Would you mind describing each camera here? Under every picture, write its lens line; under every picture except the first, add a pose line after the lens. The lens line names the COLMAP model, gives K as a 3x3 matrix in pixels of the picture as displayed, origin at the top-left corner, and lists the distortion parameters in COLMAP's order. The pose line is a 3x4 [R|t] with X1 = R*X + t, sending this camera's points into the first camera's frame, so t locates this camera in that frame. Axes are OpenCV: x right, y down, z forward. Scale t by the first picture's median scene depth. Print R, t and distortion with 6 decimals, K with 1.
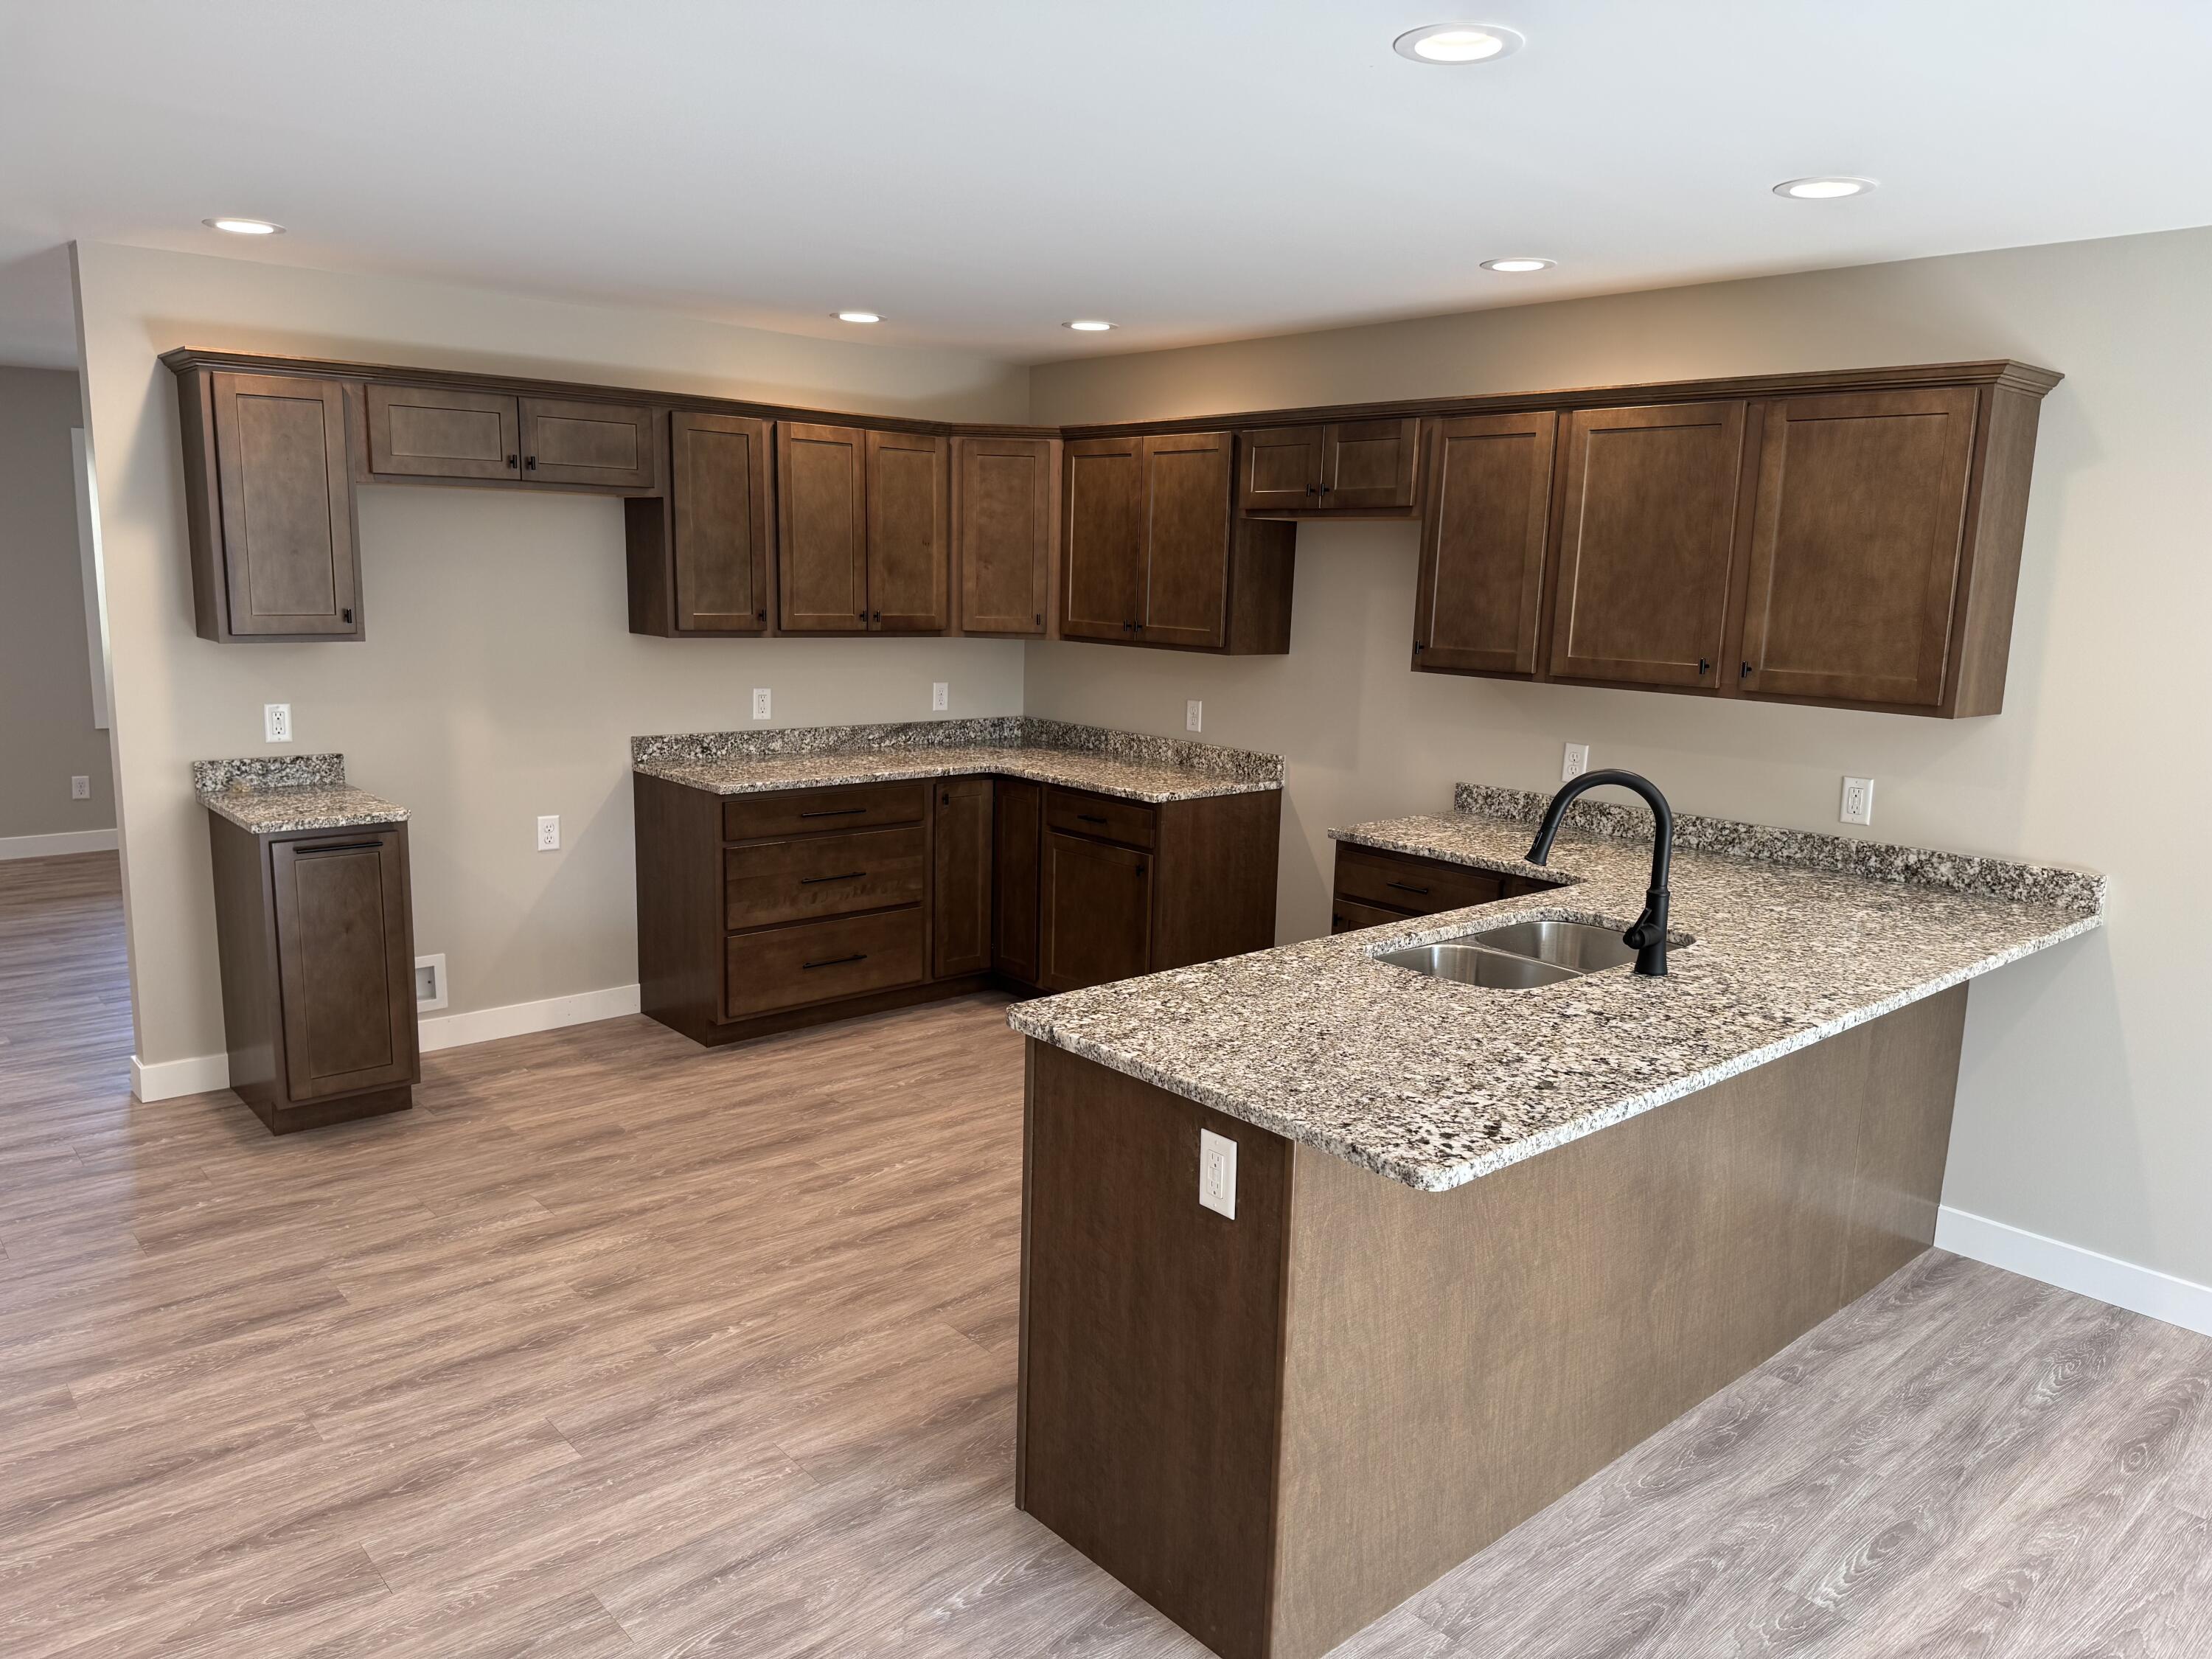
lens RADIAL K [[1572.7, 0, 1106.0], [0, 1572.7, 829.5], [0, 0, 1]] dist [0.030152, -0.023180]
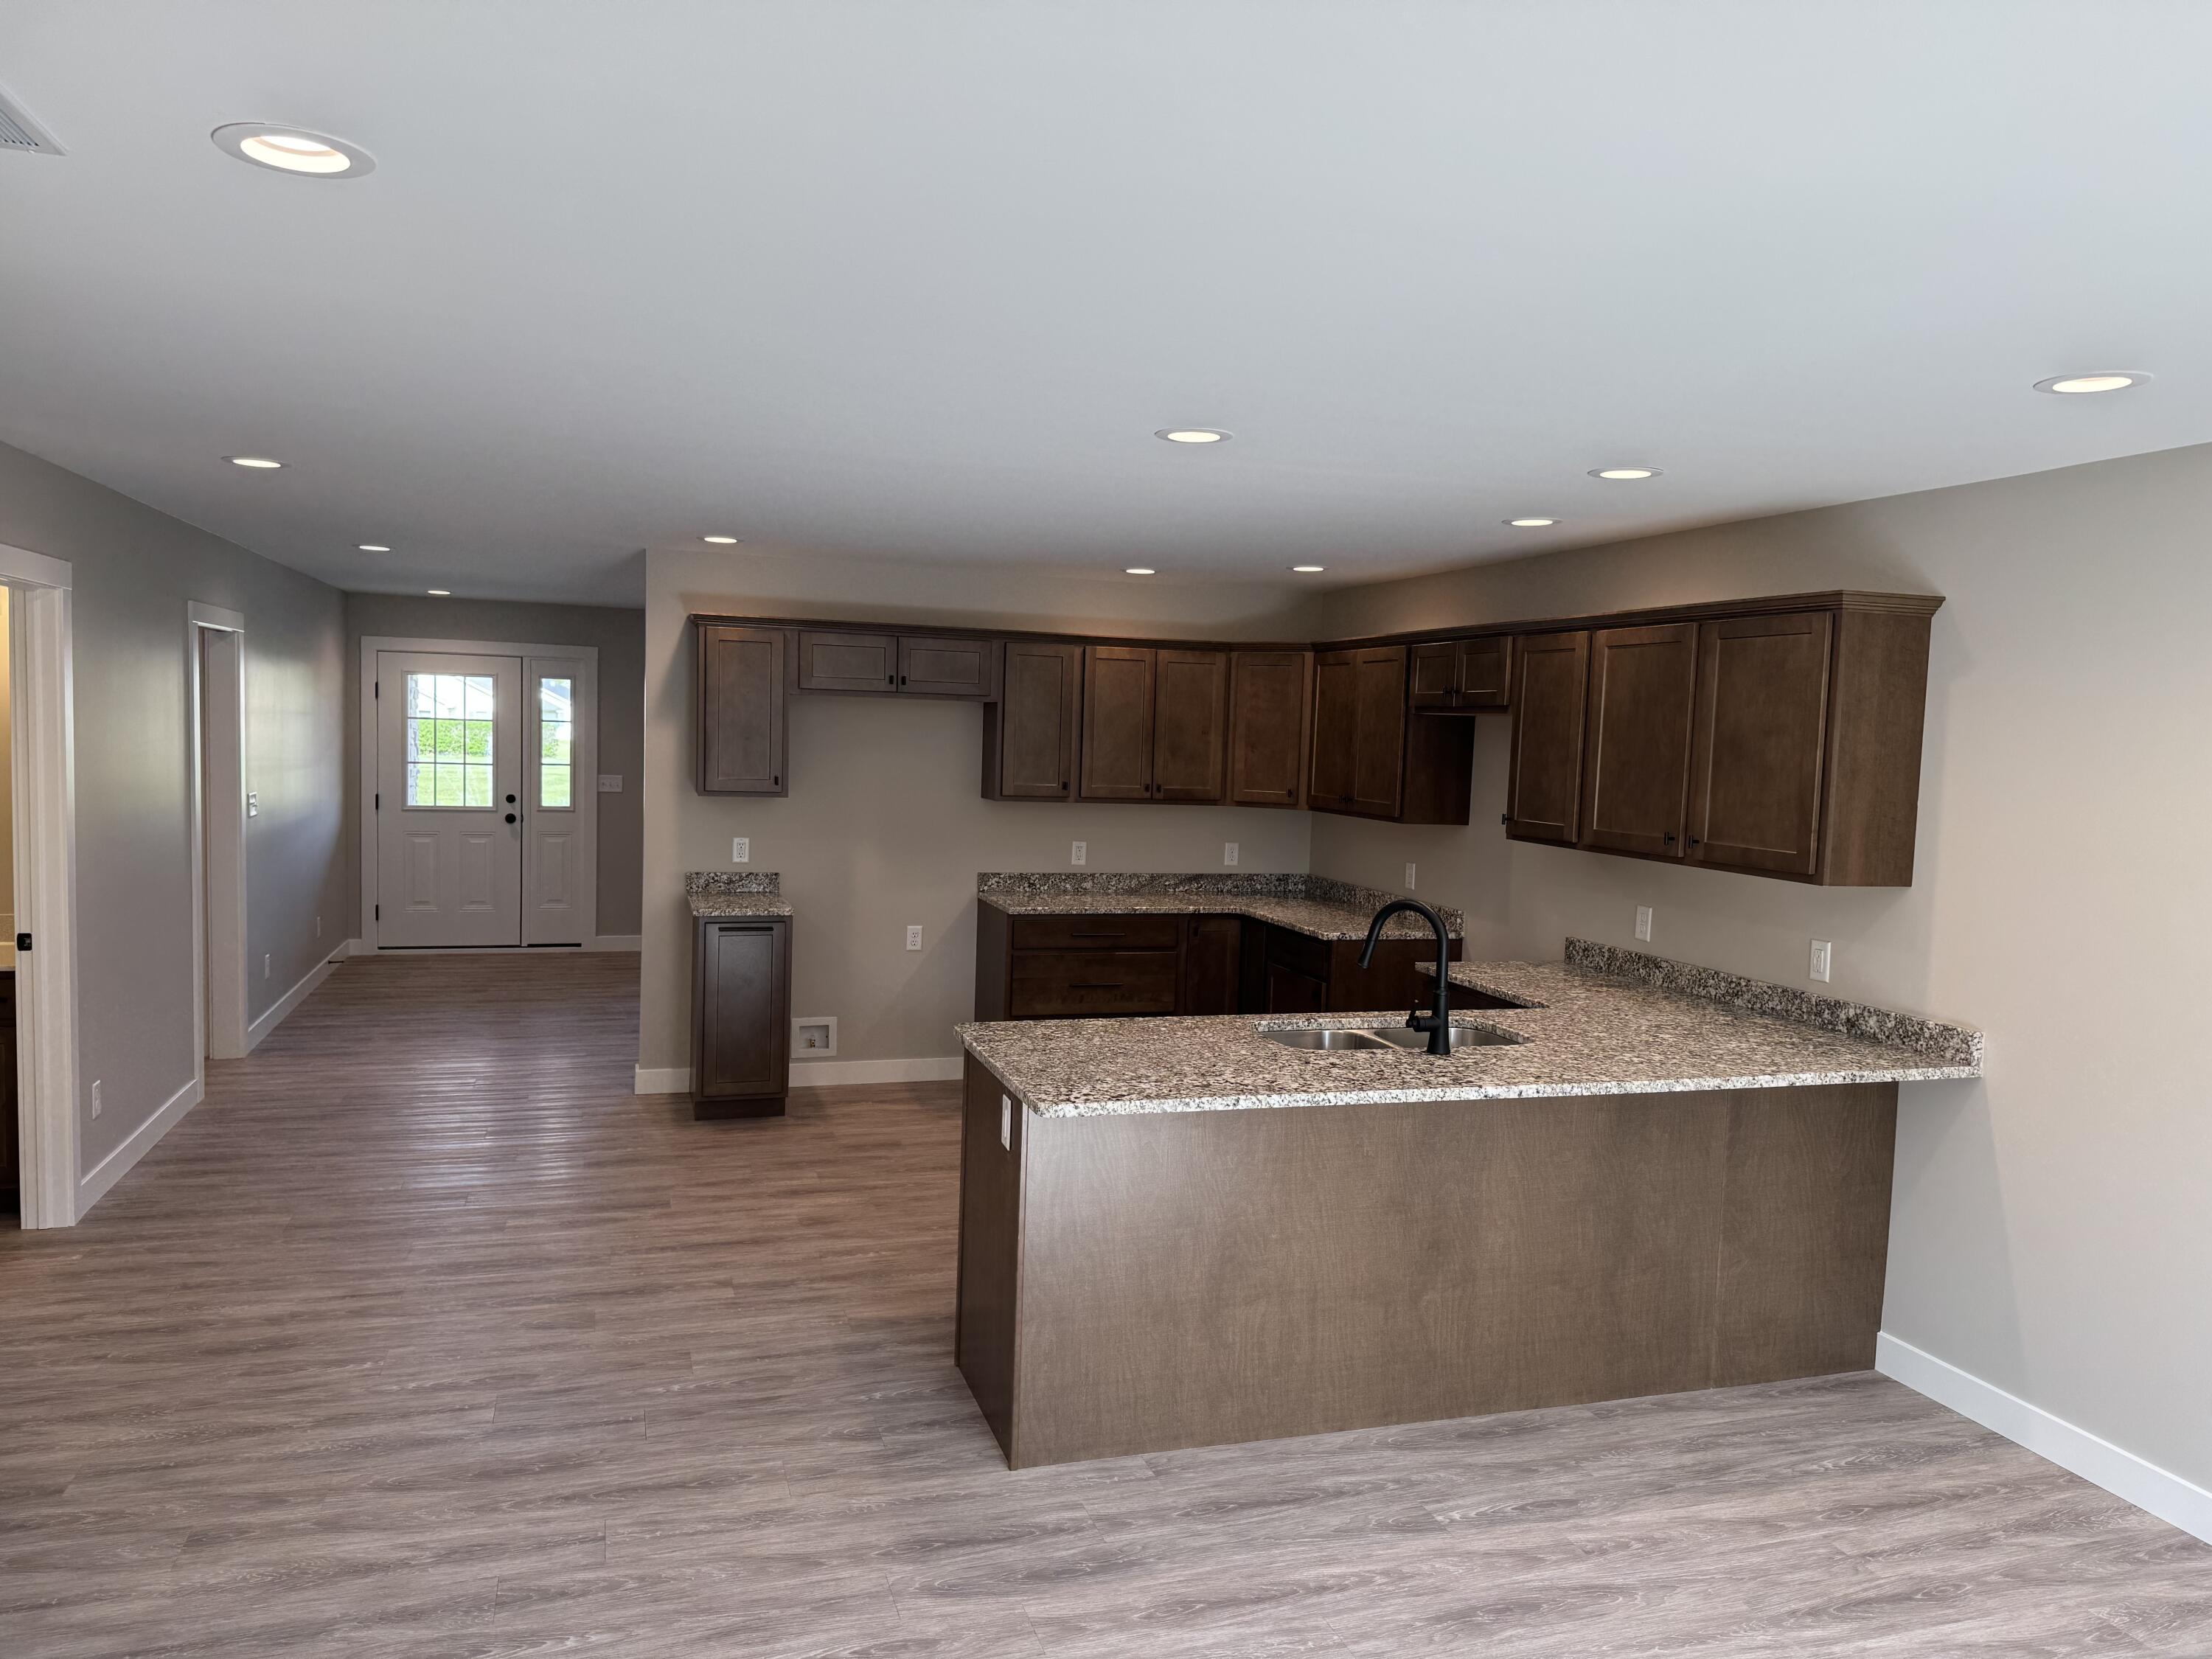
lens RADIAL K [[1518.2, 0, 1068.8], [0, 1518.2, 830.6], [0, 0, 1]] dist [0.145432, -0.182465]
pose [[0.913629, 0.030186, -0.405427, 0.394917], [-0.075934, 0.992361, -0.097230, 0.035780], [0.399395, 0.119618, 0.908942, -0.227320]]
